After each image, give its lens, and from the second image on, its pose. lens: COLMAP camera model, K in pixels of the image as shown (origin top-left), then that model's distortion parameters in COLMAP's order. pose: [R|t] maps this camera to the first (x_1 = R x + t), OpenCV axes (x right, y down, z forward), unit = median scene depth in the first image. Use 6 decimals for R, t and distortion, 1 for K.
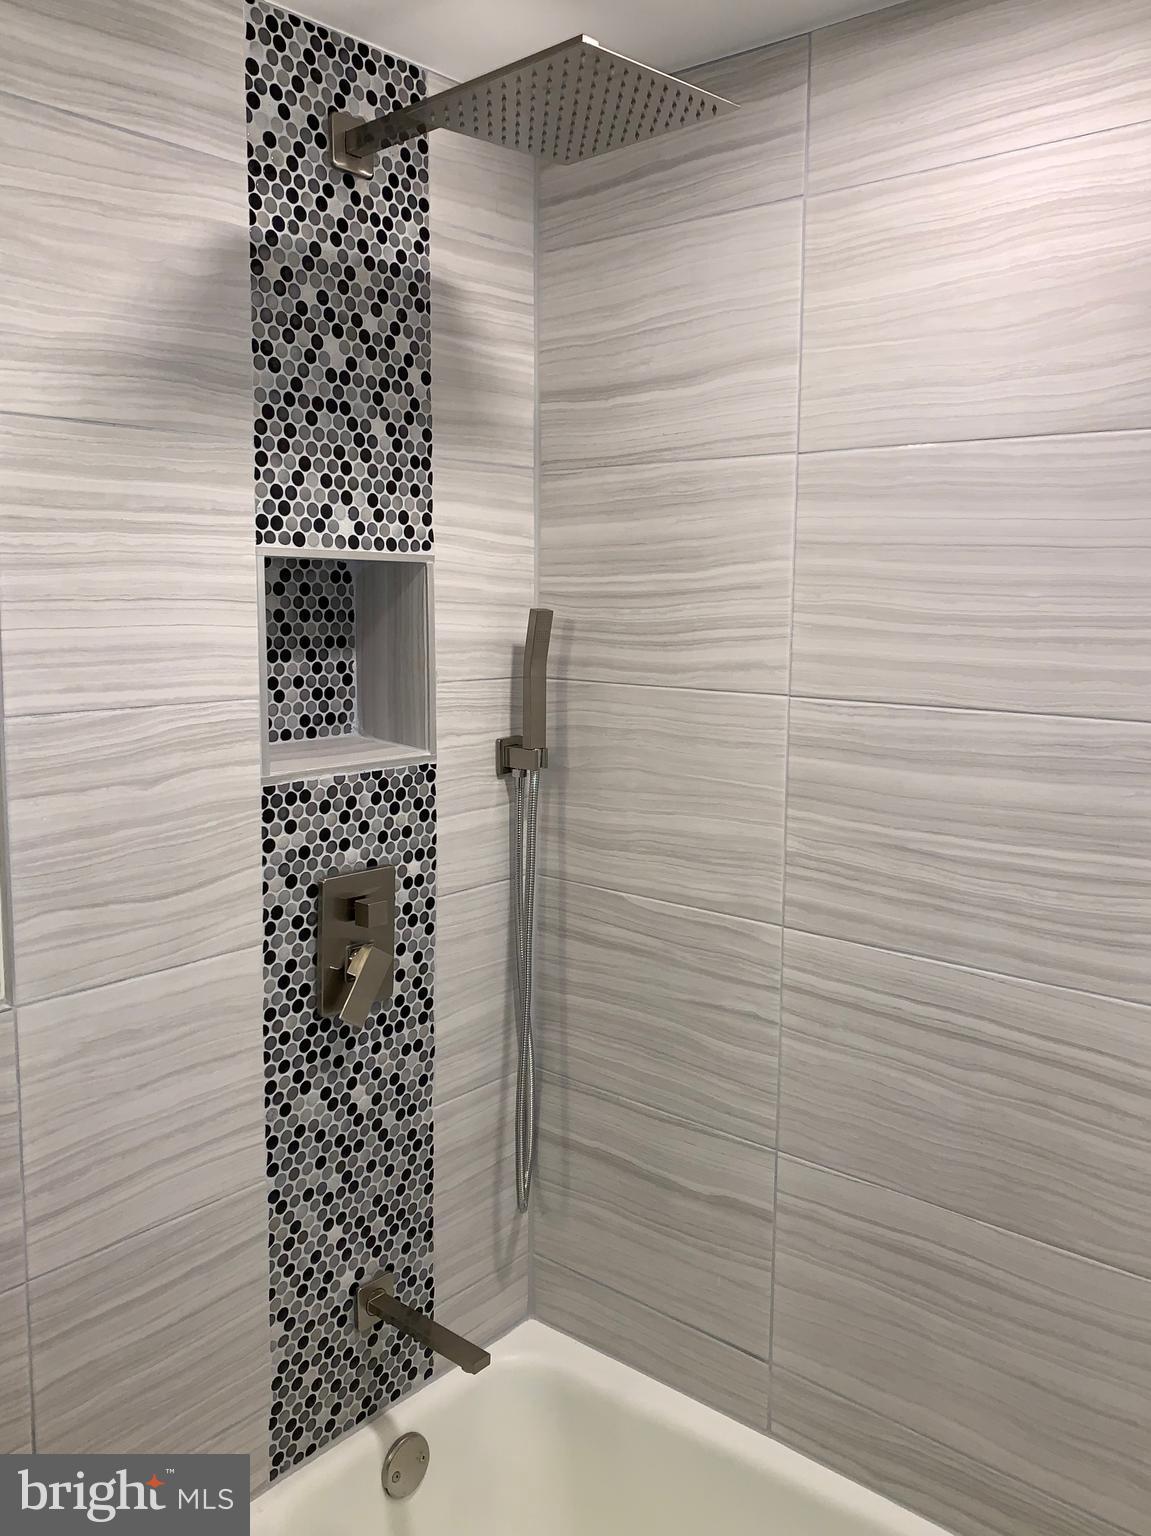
lens RADIAL K [[1257.0, 0, 573.8], [0, 1257.0, 736.2], [0, 0, 1]] dist [0.153293, -0.242363]
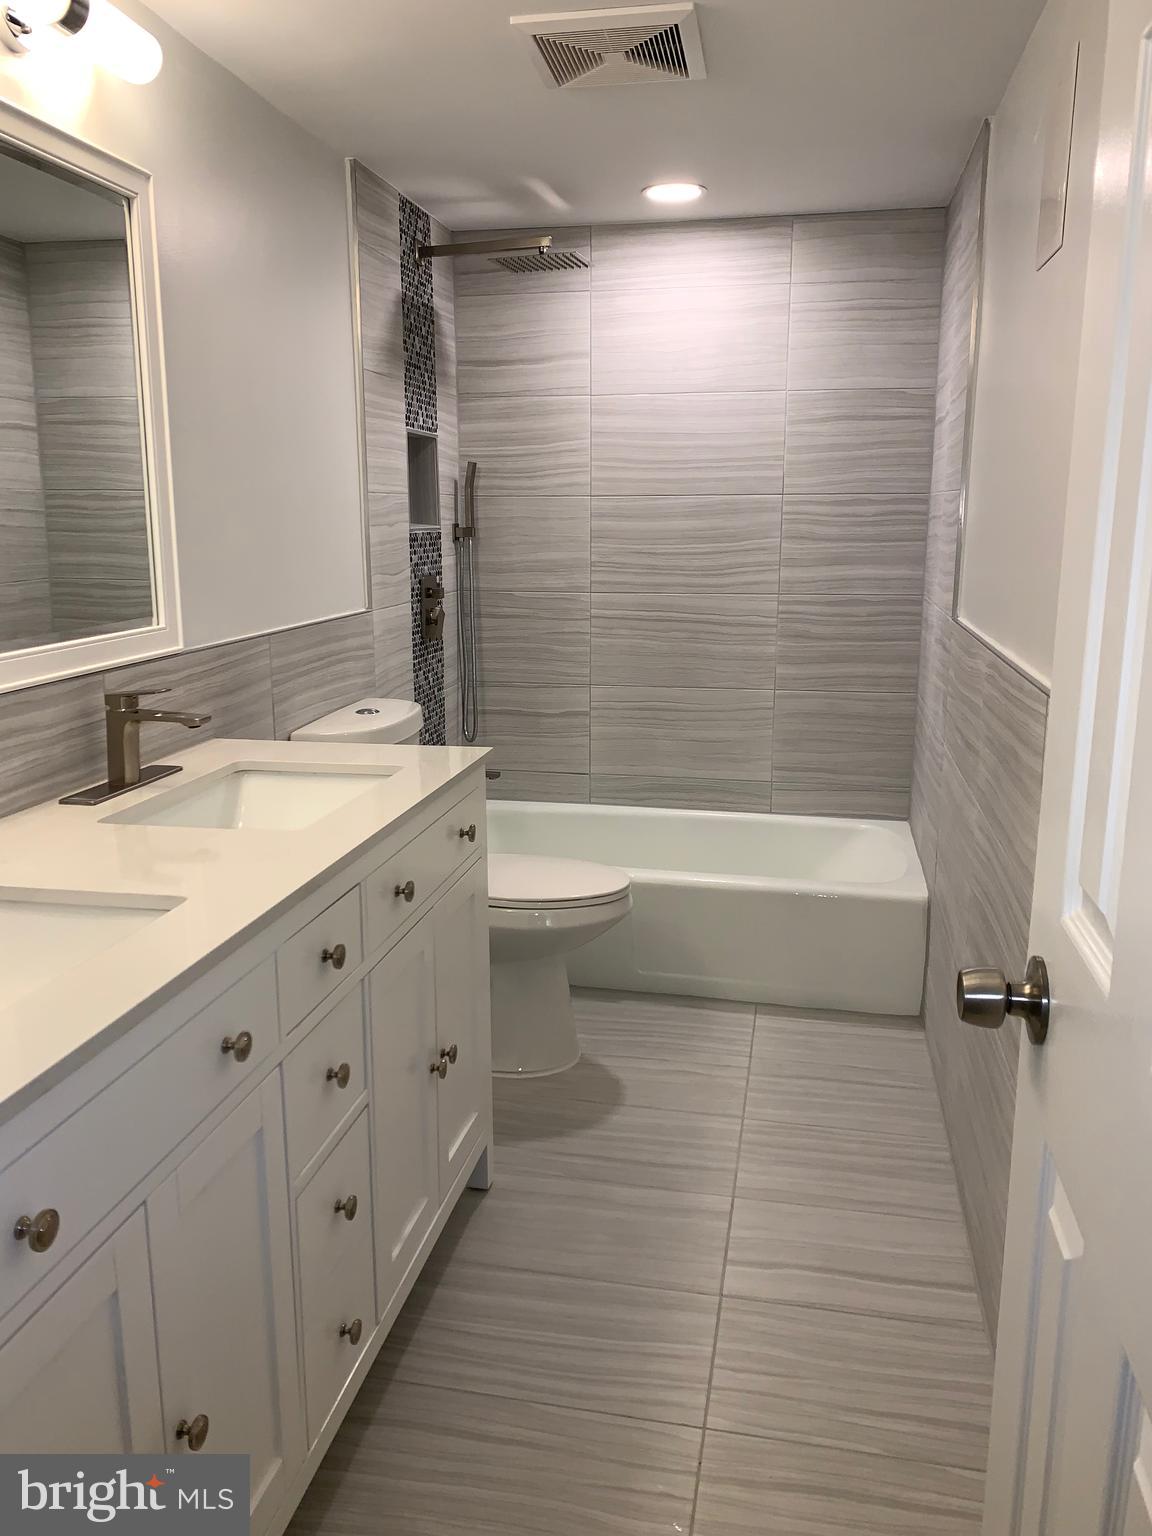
lens RADIAL K [[1177.3, 0, 576.0], [0, 1177.3, 768.0], [0, 0, 1]] dist [0.058601, -0.048857]
pose [[0.872857, -0.113683, 0.474549, -0.977099], [0.069424, 0.991522, 0.109835, 0.231957], [-0.483012, -0.062925, 0.873350, -1.002566]]
